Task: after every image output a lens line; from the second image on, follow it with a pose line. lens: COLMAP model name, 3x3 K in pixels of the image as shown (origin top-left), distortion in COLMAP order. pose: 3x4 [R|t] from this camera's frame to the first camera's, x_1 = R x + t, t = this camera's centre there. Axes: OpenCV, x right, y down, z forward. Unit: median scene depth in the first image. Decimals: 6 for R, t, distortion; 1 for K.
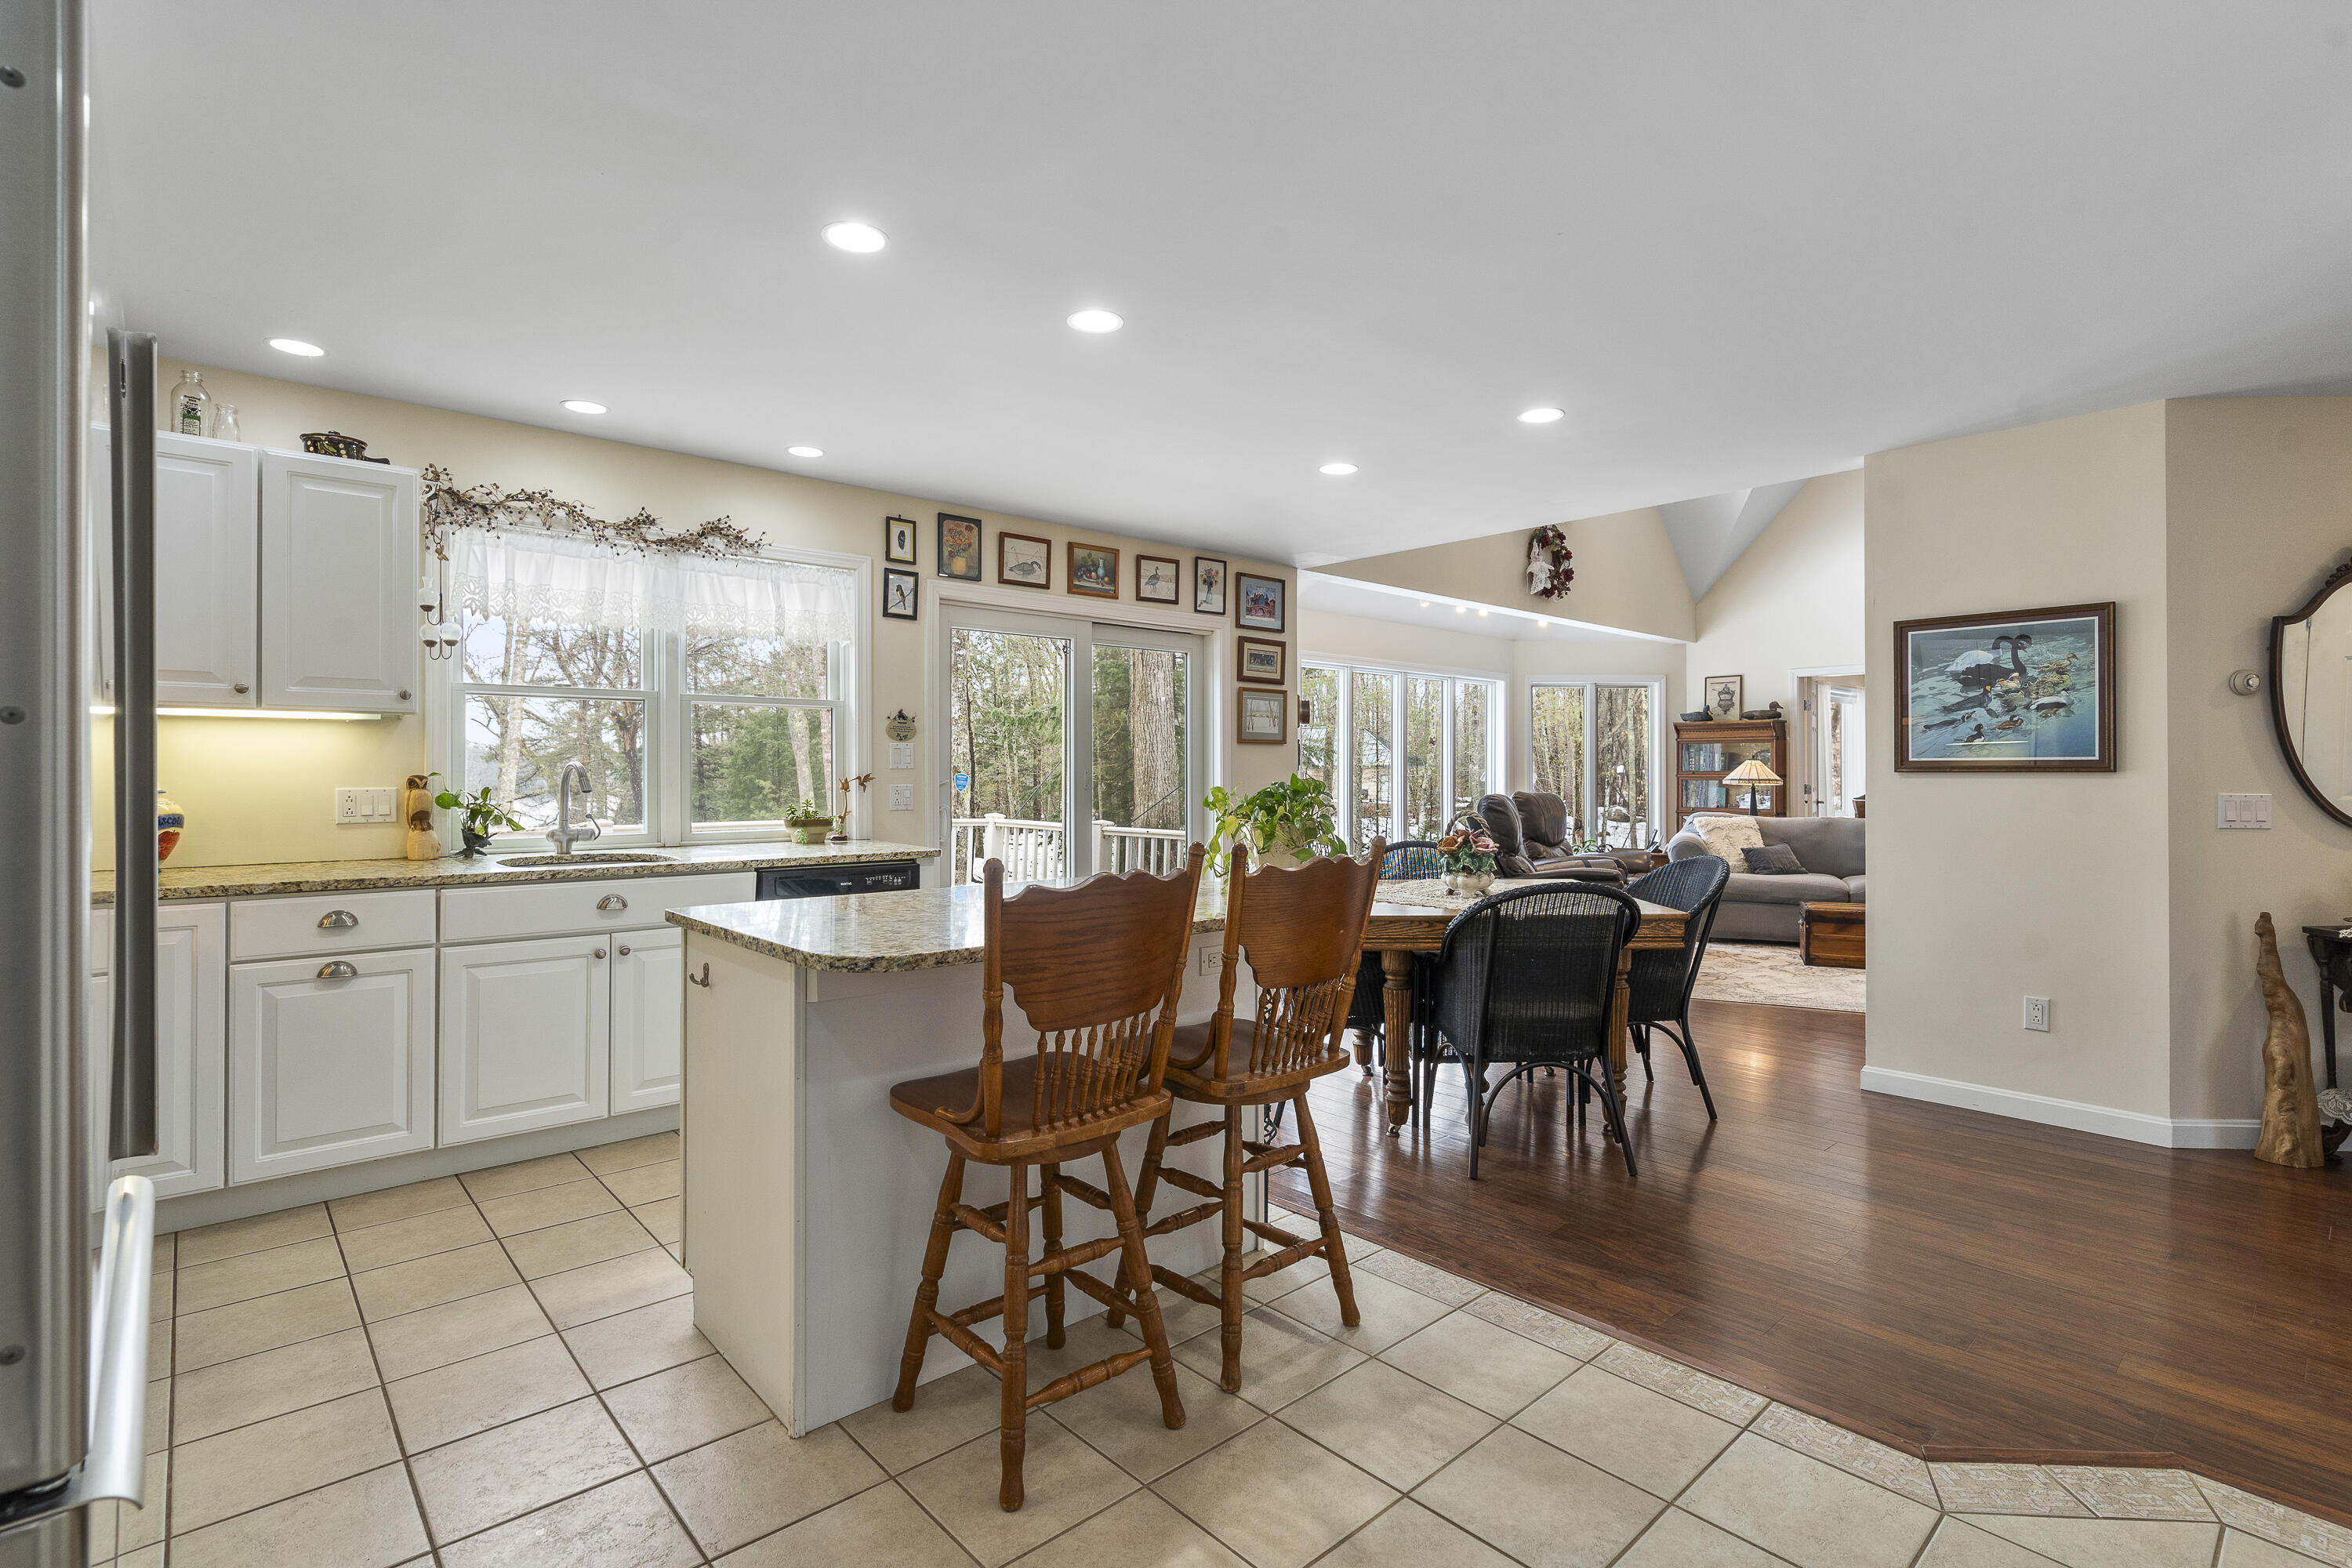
lens RADIAL K [[1104.9, 0, 1179.2], [0, 1104.9, 770.5], [0, 0, 1]] dist [-0.005957, 0.000939]
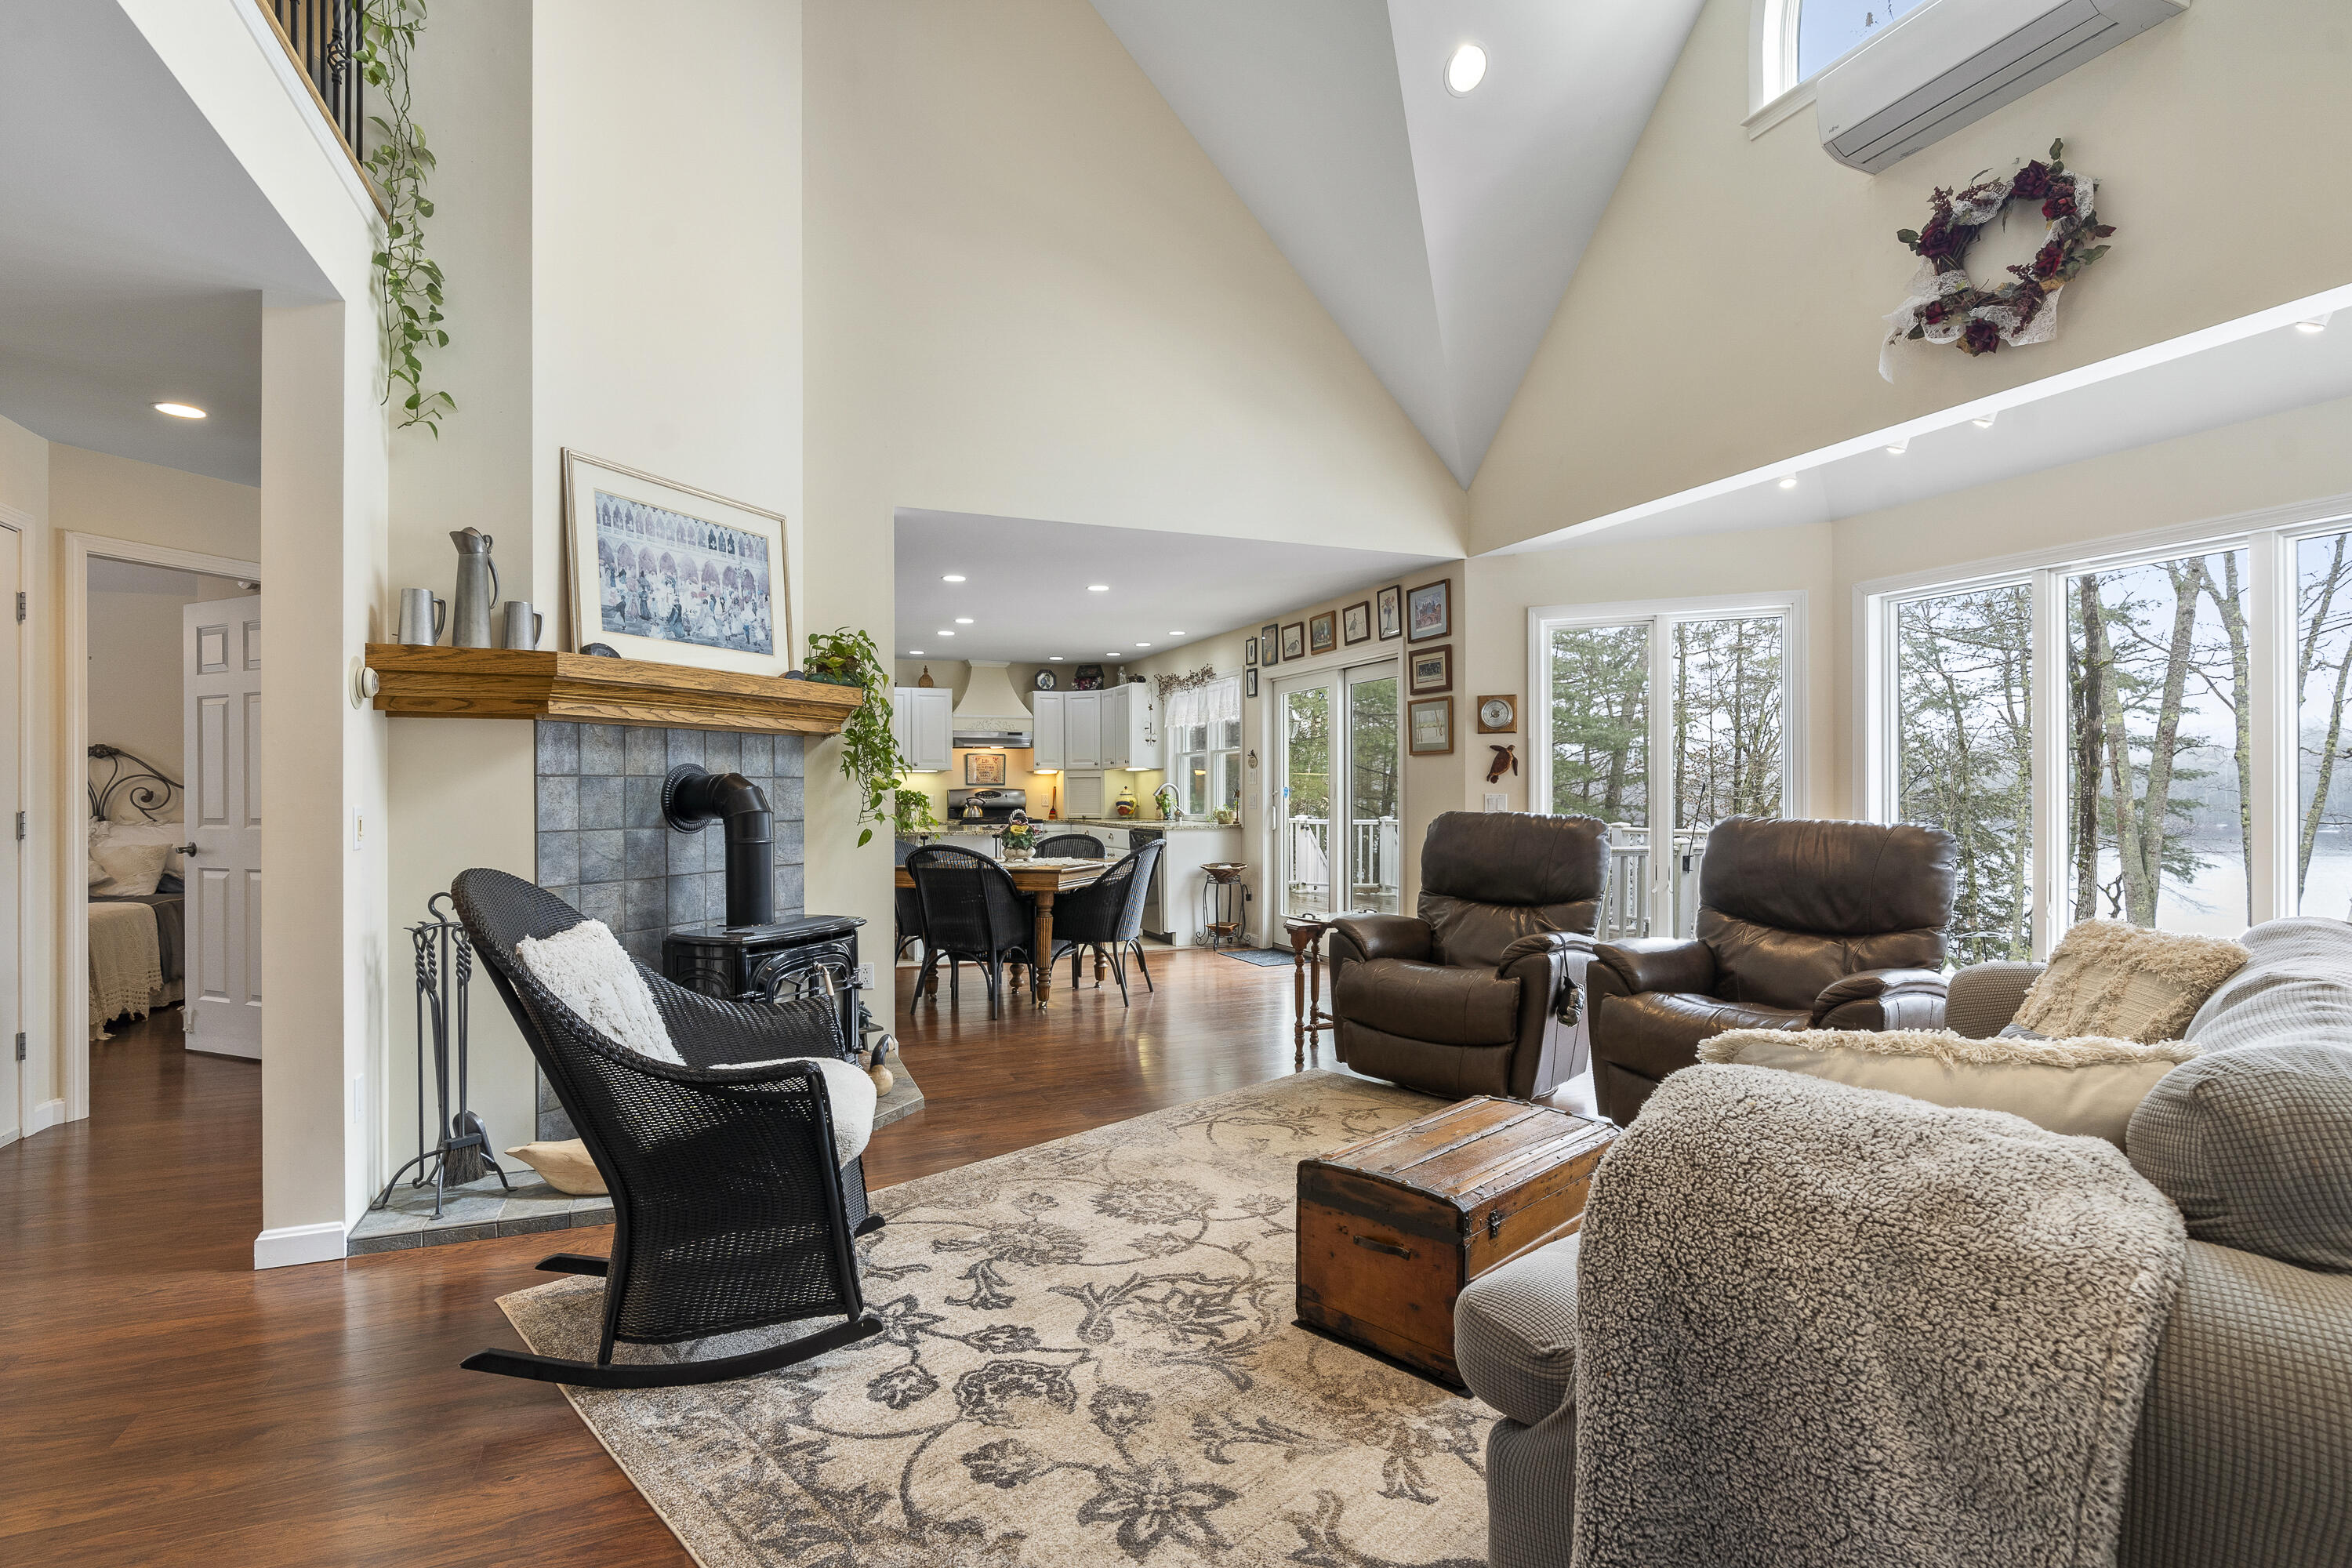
lens RADIAL K [[1126.8, 0, 1173.4], [0, 1126.8, 790.4], [0, 0, 1]] dist [-0.007556, 0.000777]
pose [[-0.338166, -0.001047, -0.941086, 1.406867], [0.005797, 0.999978, -0.003196, 0.012329], [0.941069, -0.006536, -0.338152, 1.443032]]
